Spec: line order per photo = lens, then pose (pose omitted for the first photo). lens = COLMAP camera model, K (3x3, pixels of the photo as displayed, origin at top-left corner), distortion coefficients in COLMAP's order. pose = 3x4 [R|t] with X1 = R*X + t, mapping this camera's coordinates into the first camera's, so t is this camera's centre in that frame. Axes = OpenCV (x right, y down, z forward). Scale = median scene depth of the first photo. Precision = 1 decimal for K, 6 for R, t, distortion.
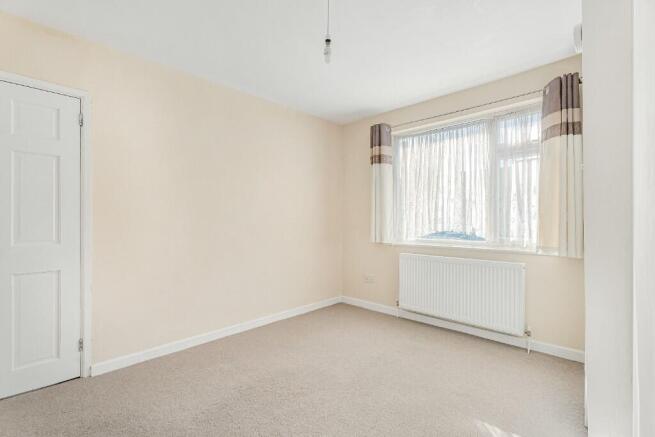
lens RADIAL K [[303.5, 0, 329.4], [0, 303.5, 214.9], [0, 0, 1]] dist [-0.001869, 0.004265]
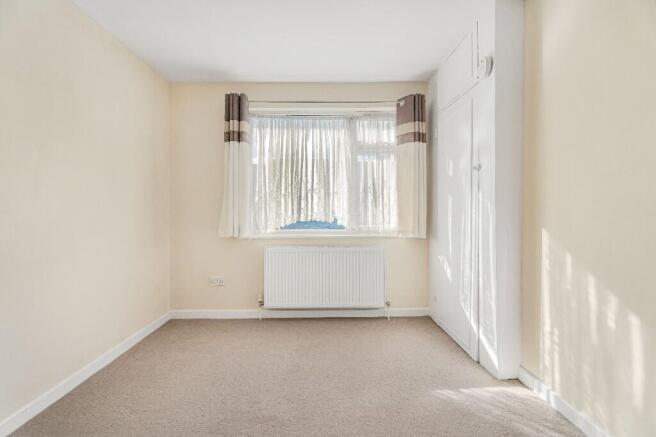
lens RADIAL K [[304.0, 0, 312.0], [0, 304.0, 215.5], [0, 0, 1]] dist [-0.001869, 0.004265]
pose [[0.708096, -0.014090, 0.705975, -0.332756], [-0.008065, 0.999574, 0.028039, 0.008637], [-0.706070, -0.025548, 0.707681, 0.309791]]
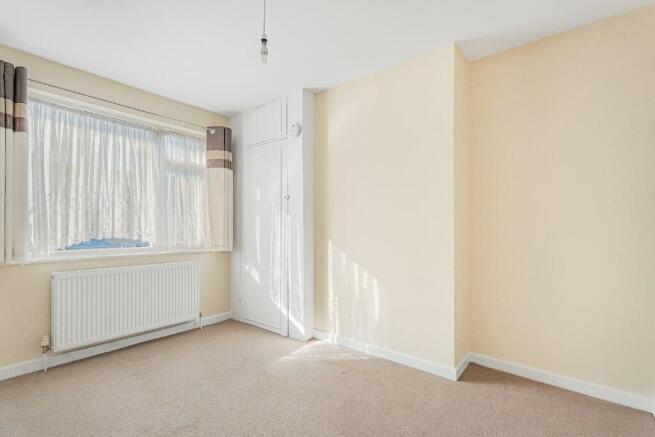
lens RADIAL K [[303.5, 0, 322.5], [0, 303.5, 223.9], [0, 0, 1]] dist [-0.001869, 0.004265]
pose [[-0.087738, 0.012747, 0.996062, -0.558568], [-0.019823, 0.999698, -0.014540, 0.013262], [-0.995946, -0.021021, -0.087459, 0.505478]]
